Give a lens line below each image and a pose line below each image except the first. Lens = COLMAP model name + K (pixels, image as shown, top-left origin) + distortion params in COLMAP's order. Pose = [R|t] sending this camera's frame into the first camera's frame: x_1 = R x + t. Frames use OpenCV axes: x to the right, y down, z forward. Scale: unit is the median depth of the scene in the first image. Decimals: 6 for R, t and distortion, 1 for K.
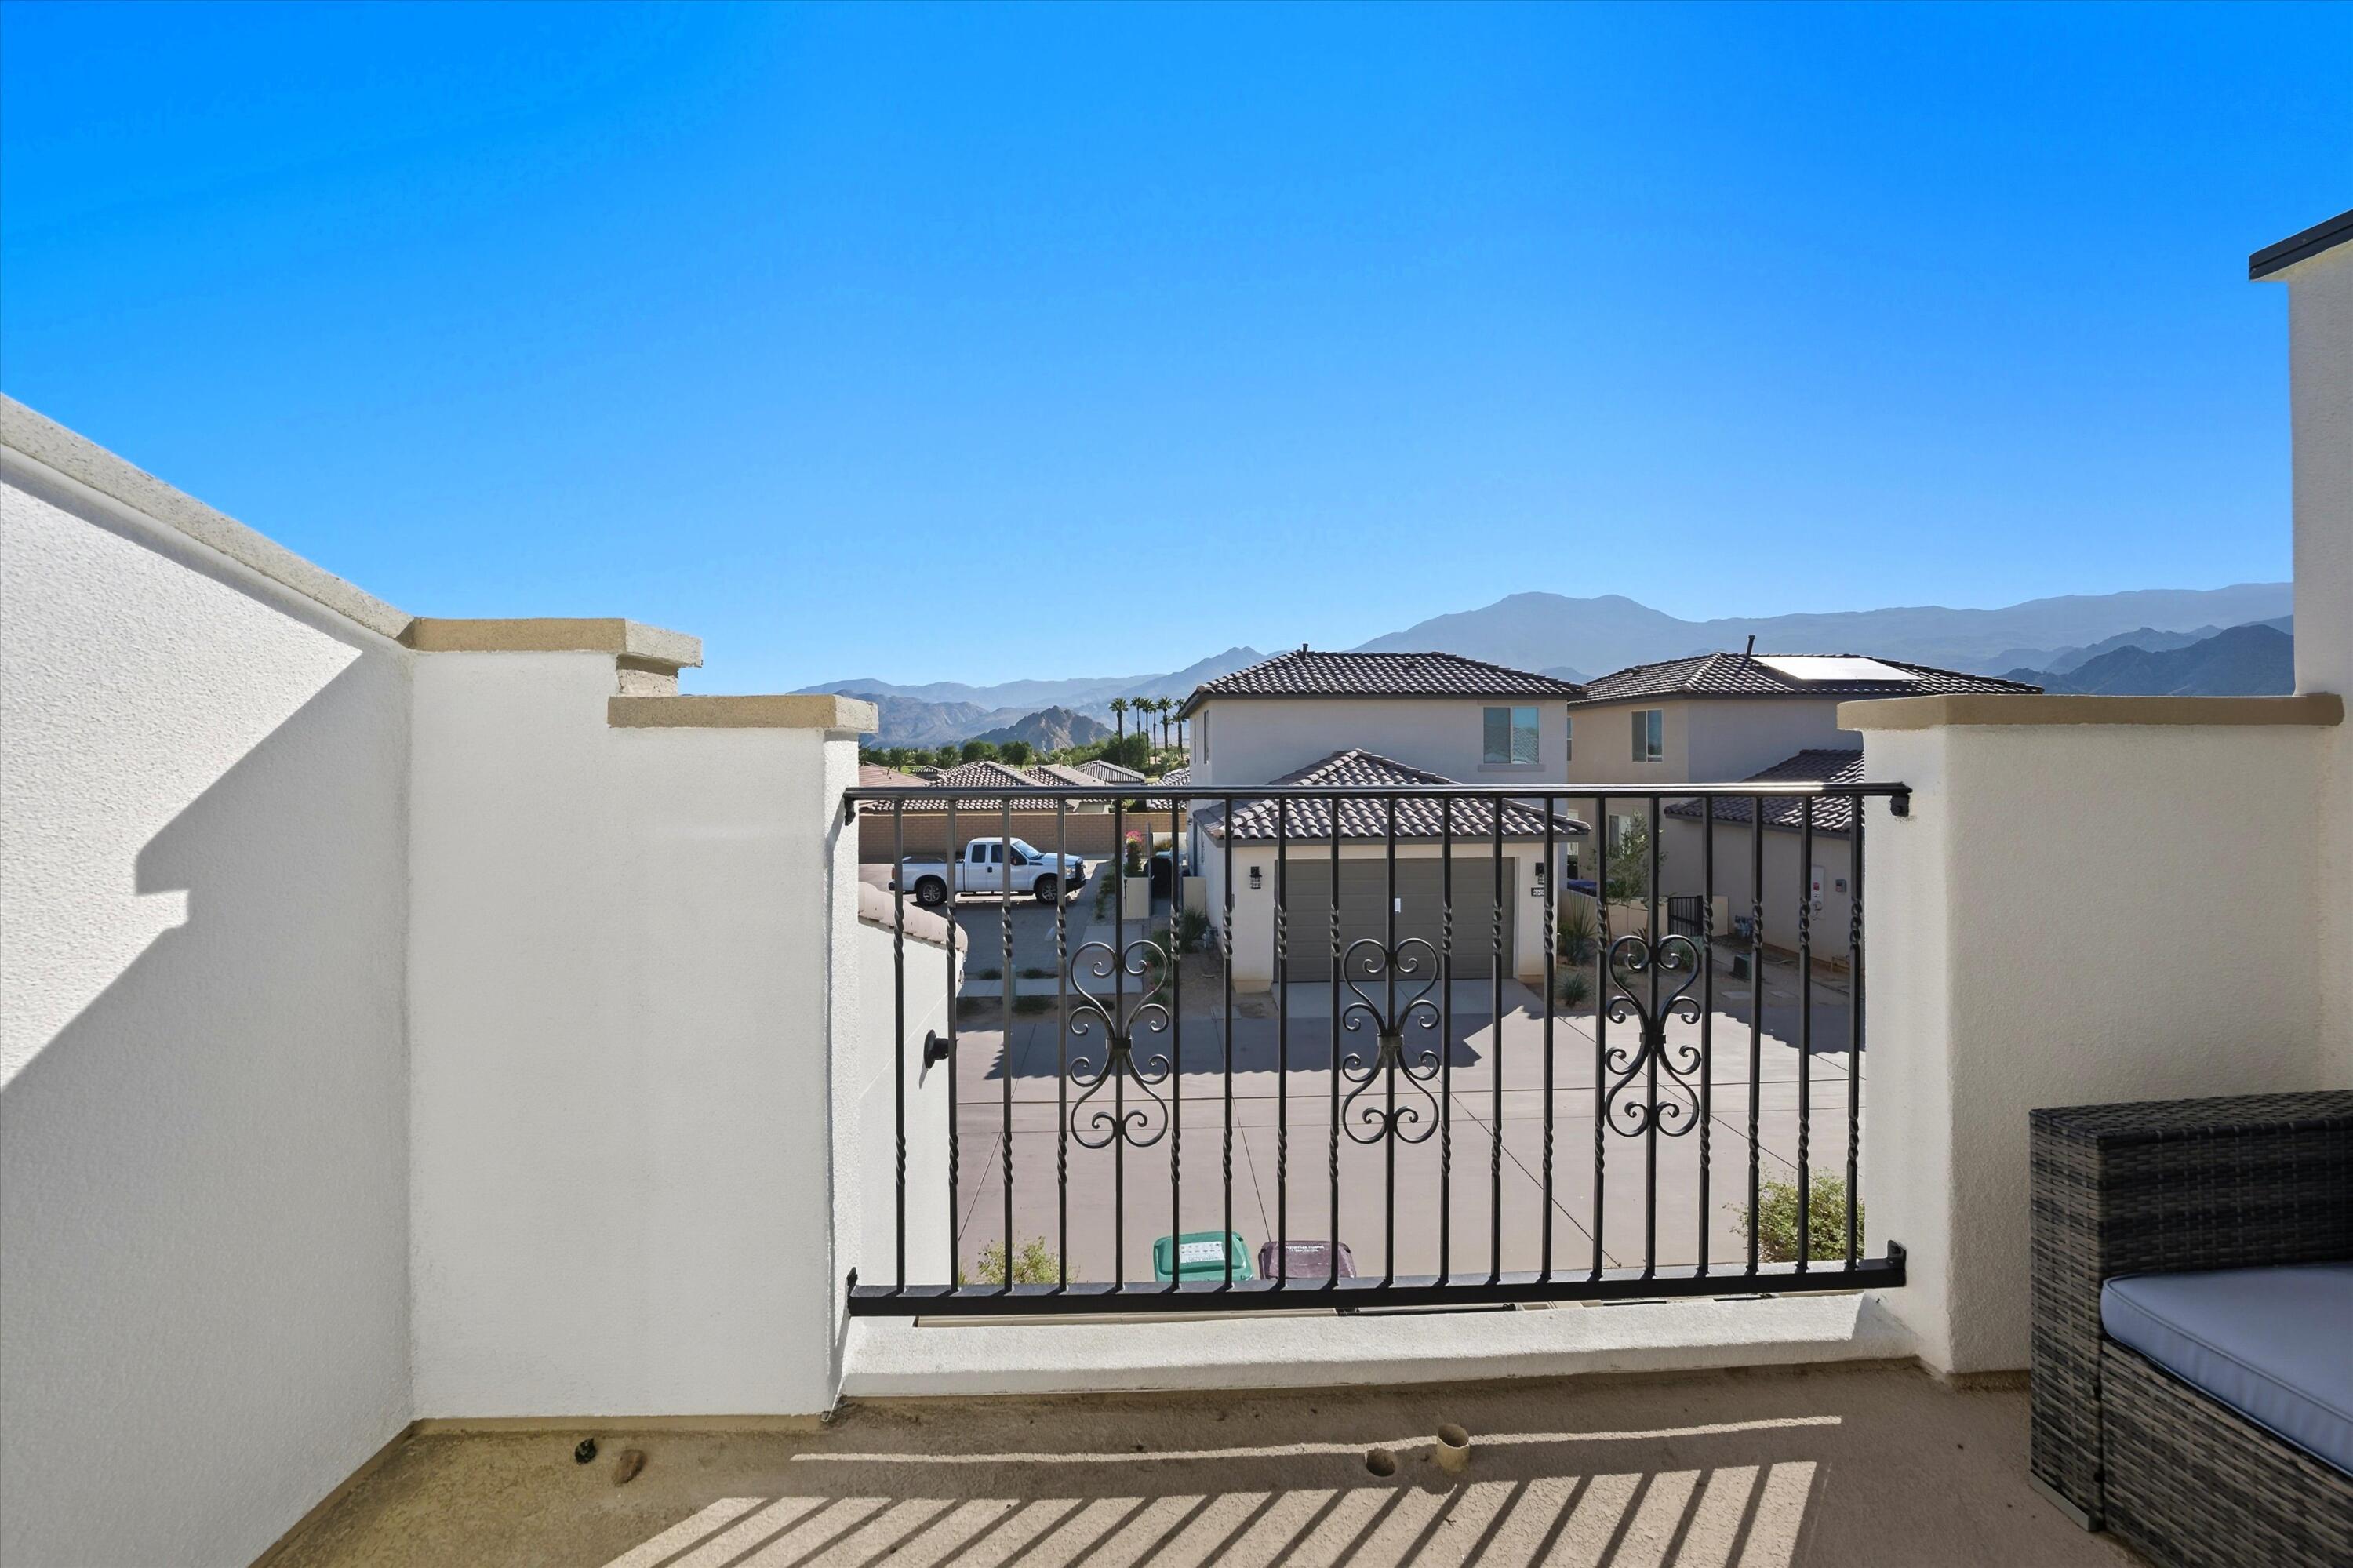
lens RADIAL K [[857.0, 0, 1174.2], [0, 857.0, 772.7], [0, 0, 1]] dist [-0.004016, 0.000461]
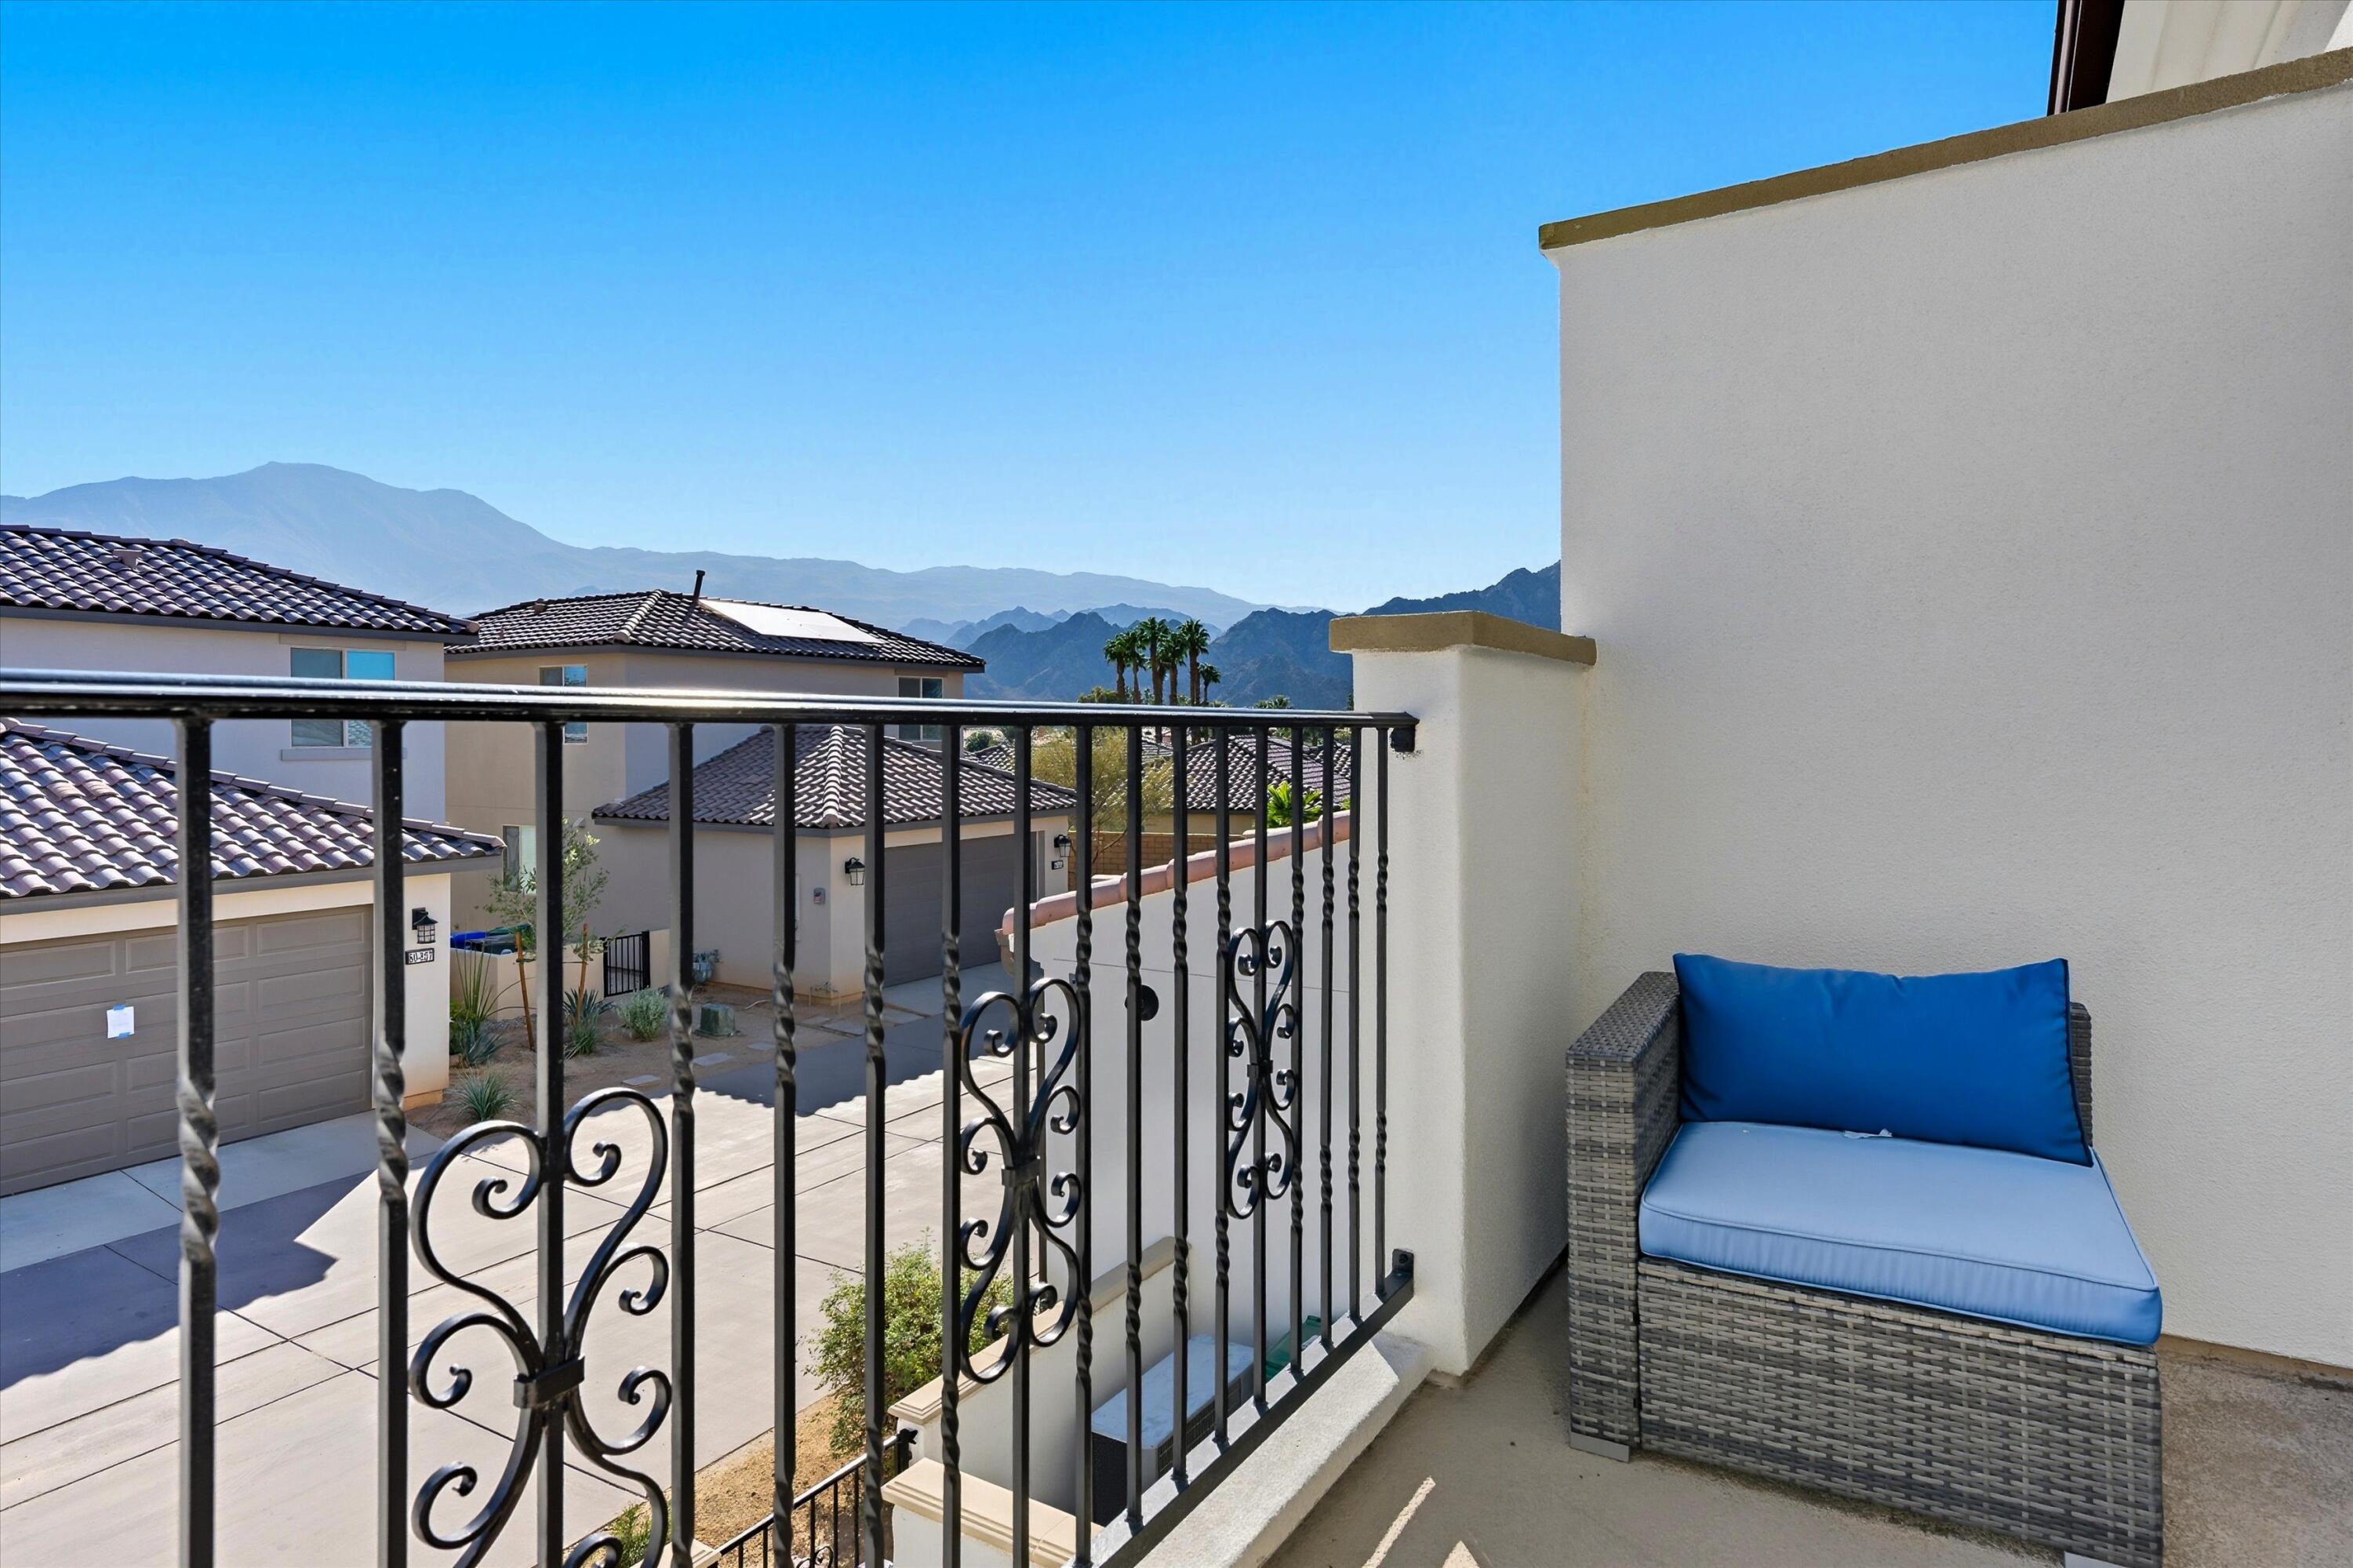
lens RADIAL K [[1303.3, 0, 1179.1], [0, 1303.3, 761.7], [0, 0, 1]] dist [0.000818, -0.000358]
pose [[0.563136, -0.015492, 0.826219, -0.085943], [0.016794, 0.999832, 0.007301, 0.011256], [-0.826193, 0.009764, 0.563302, 0.107371]]
